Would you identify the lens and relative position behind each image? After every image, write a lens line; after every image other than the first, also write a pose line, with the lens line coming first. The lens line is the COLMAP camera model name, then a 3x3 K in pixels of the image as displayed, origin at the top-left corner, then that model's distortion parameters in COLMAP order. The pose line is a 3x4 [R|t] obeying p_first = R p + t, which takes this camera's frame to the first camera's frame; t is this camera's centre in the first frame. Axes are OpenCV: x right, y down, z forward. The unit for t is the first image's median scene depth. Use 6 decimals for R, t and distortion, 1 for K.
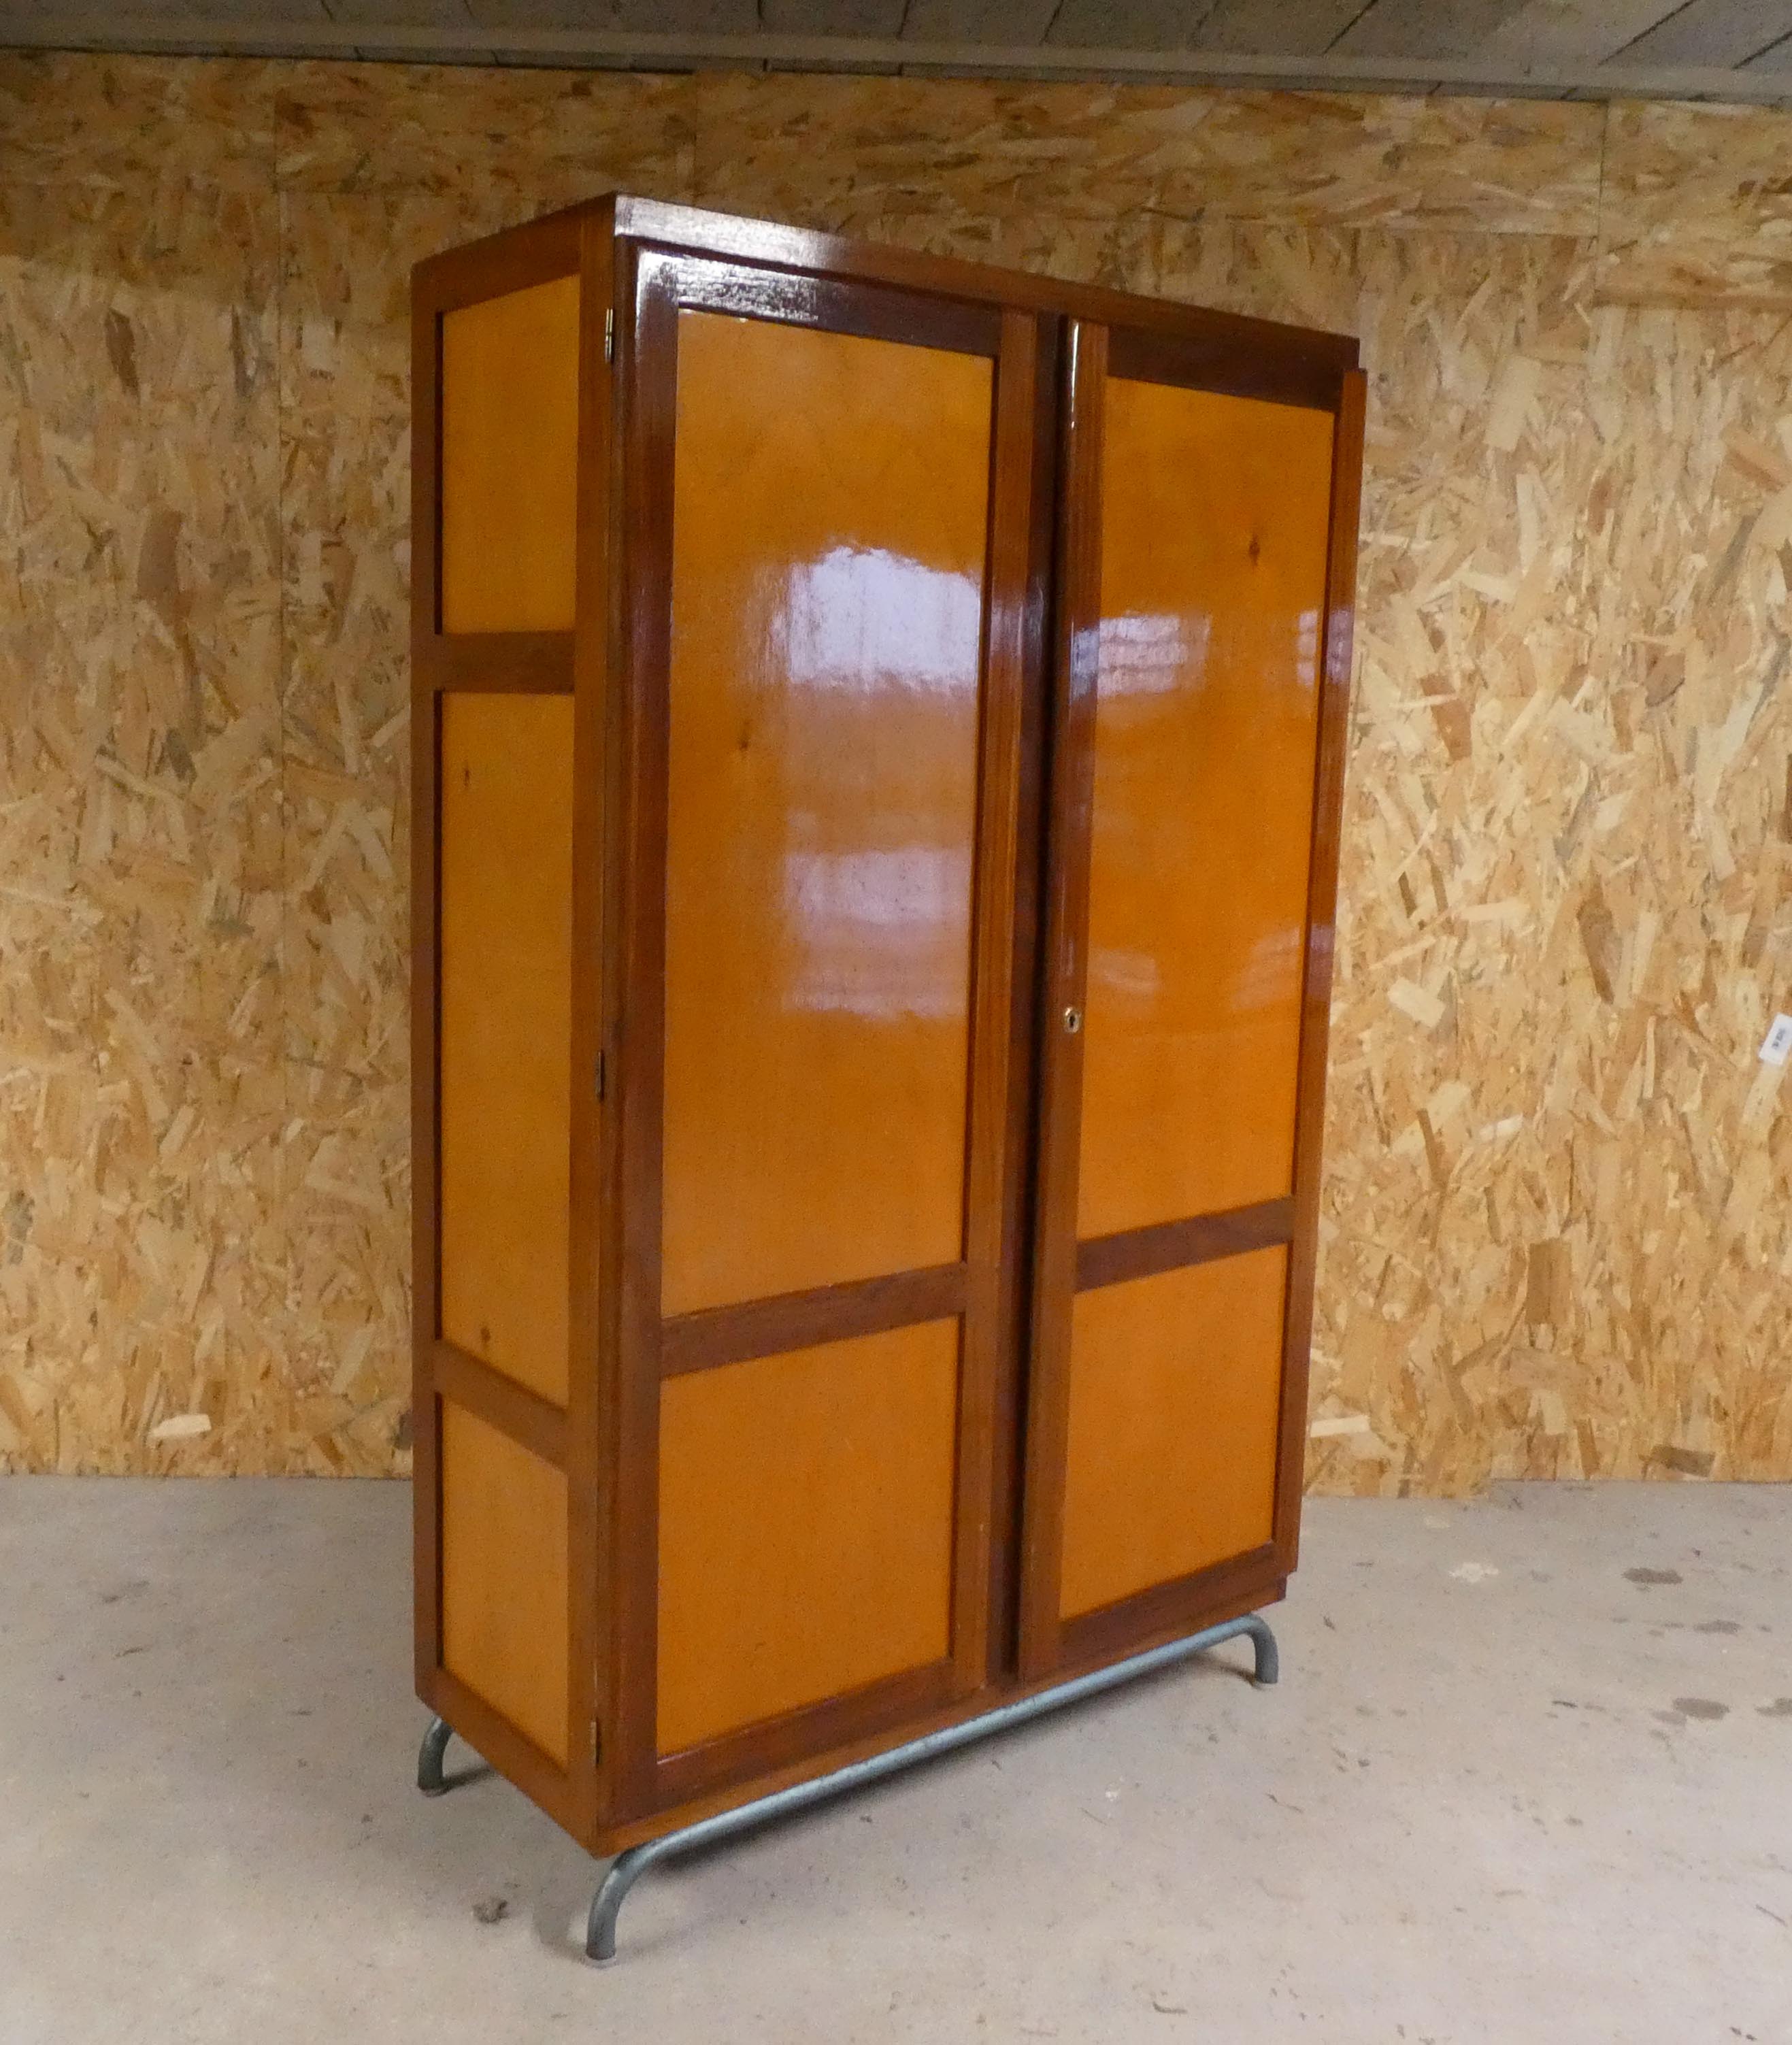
lens RADIAL K [[2055.8, 0, 756.4], [0, 2055.8, 968.5], [0, 0, 1]] dist [0.003822, 0.000000]
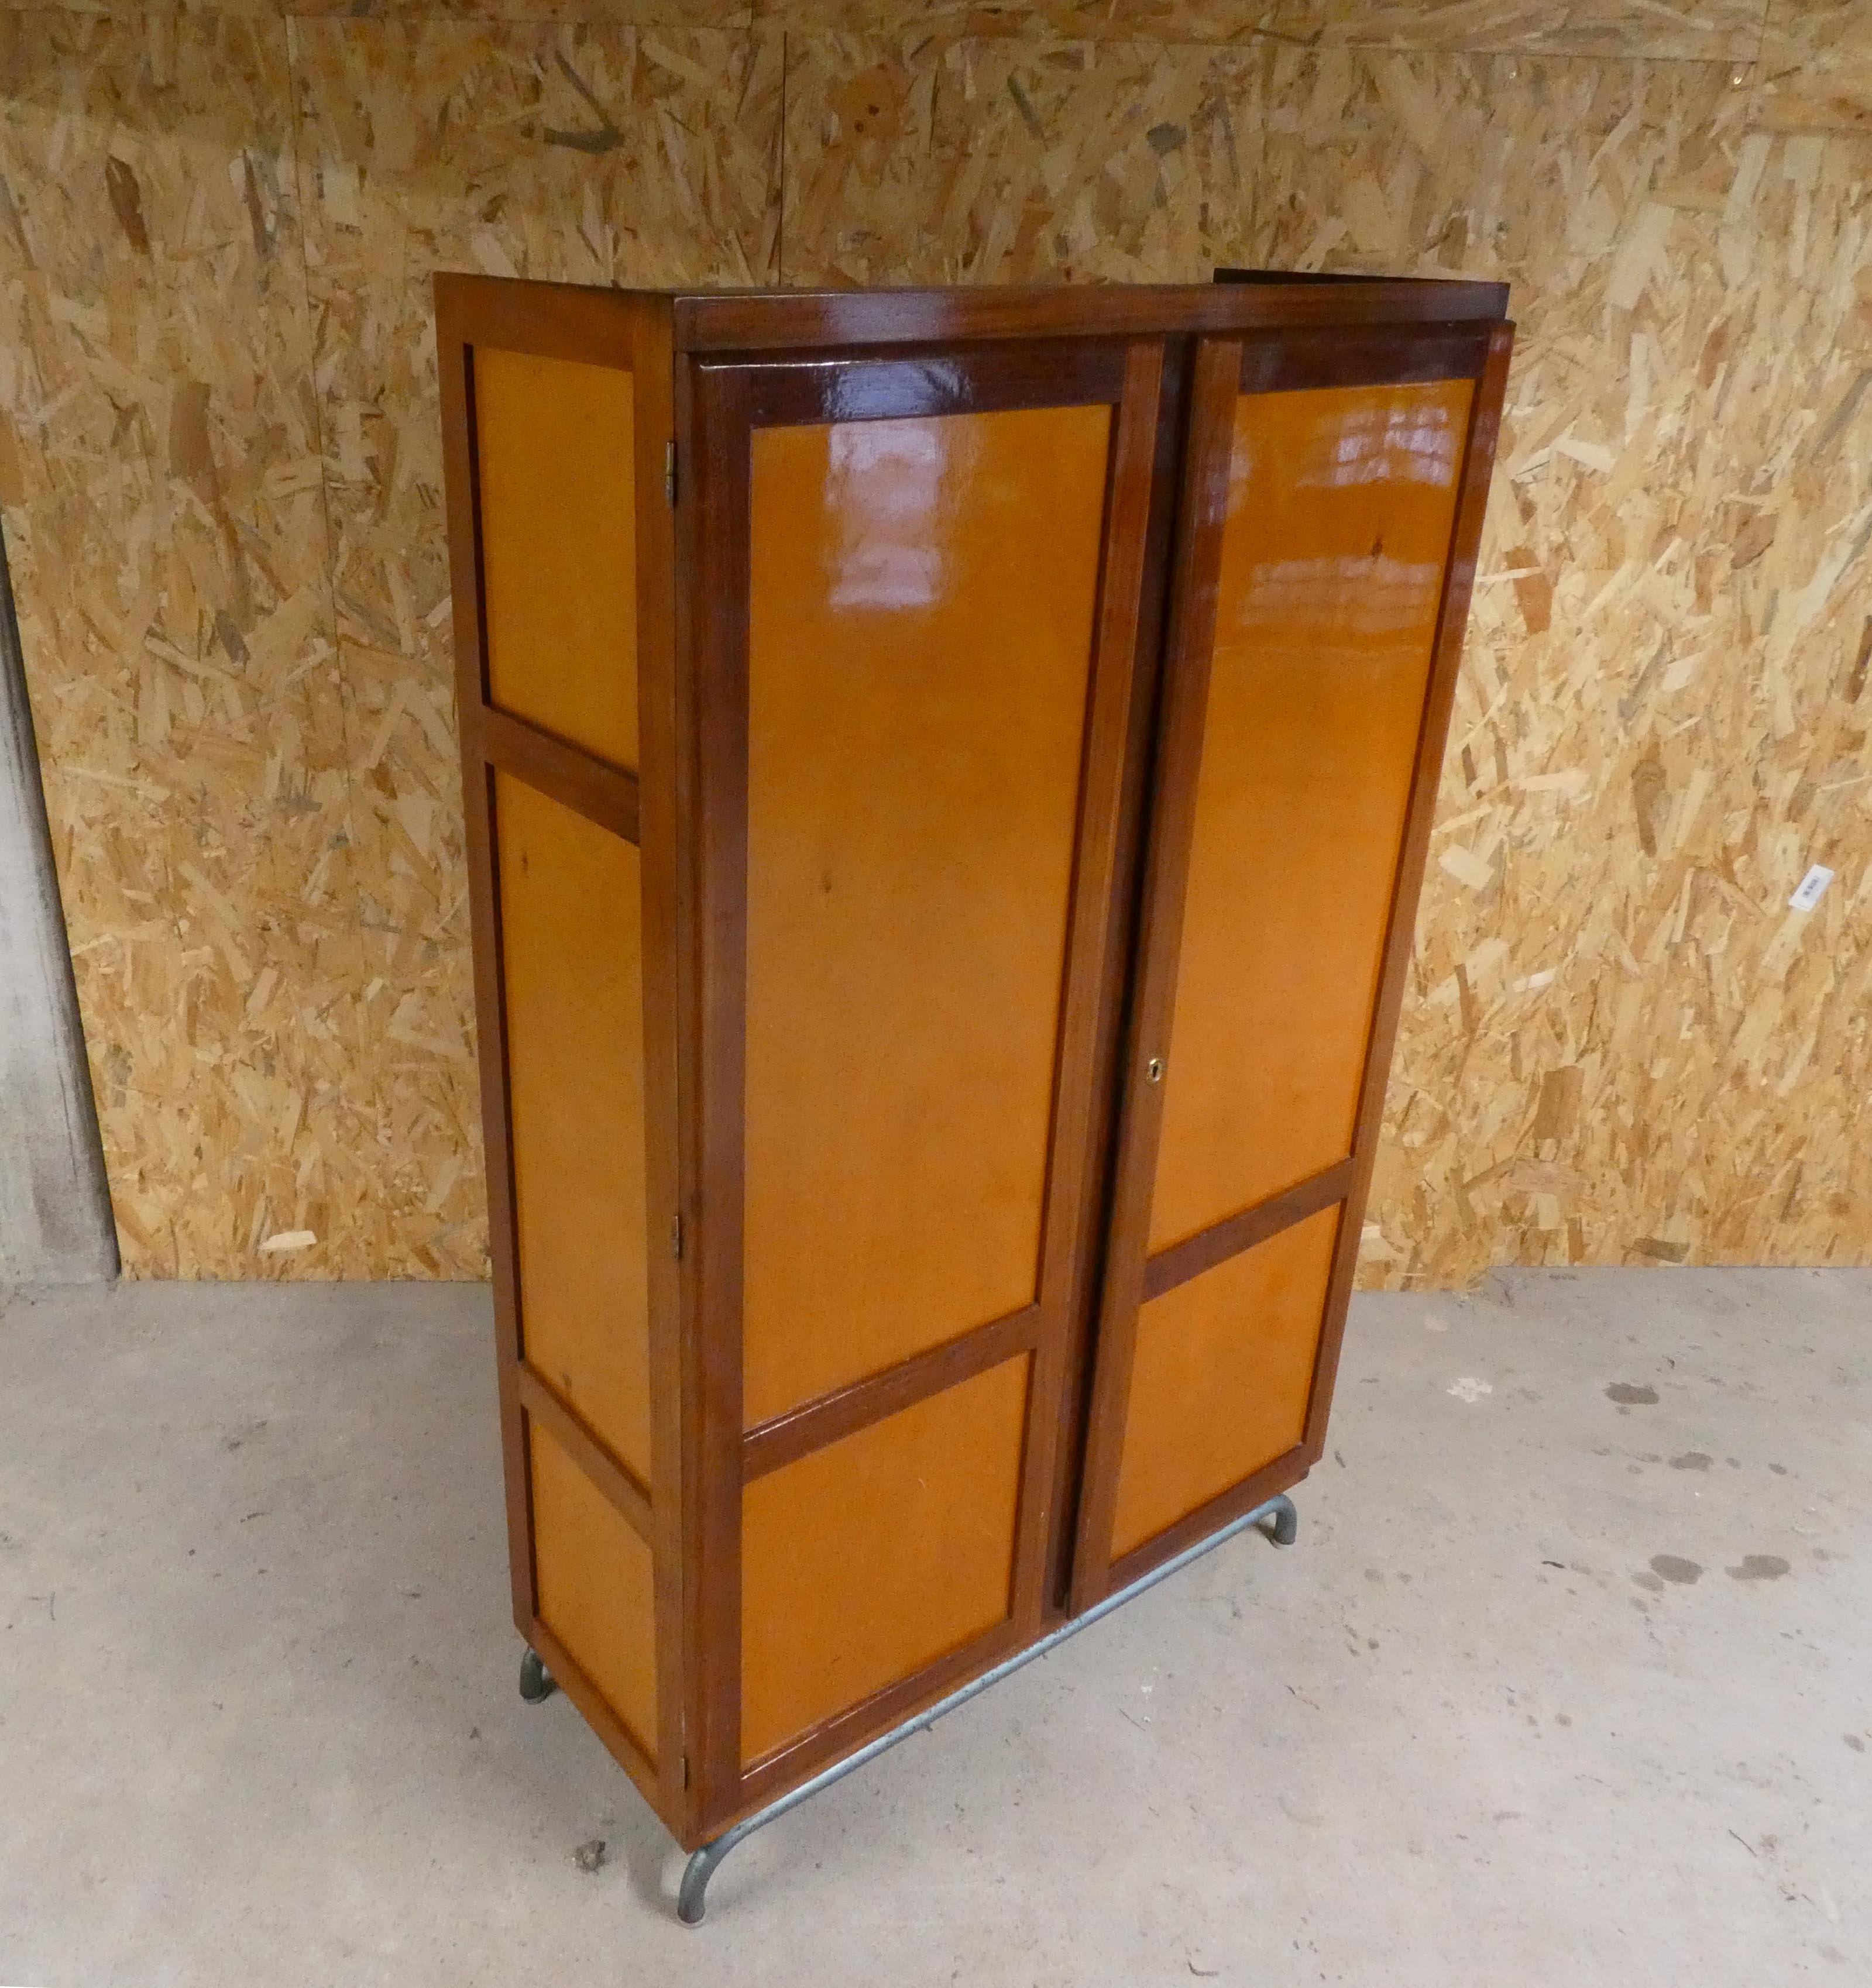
lens RADIAL K [[1727.7, 0, 794.9], [0, 1727.7, 927.5], [0, 0, 1]] dist [0.010991, -0.019022]
pose [[0.999997, -0.002332, -0.000723, -0.011442], [0.002440, 0.964990, 0.262274, -0.183681], [0.000086, -0.262275, 0.964993, 0.167151]]
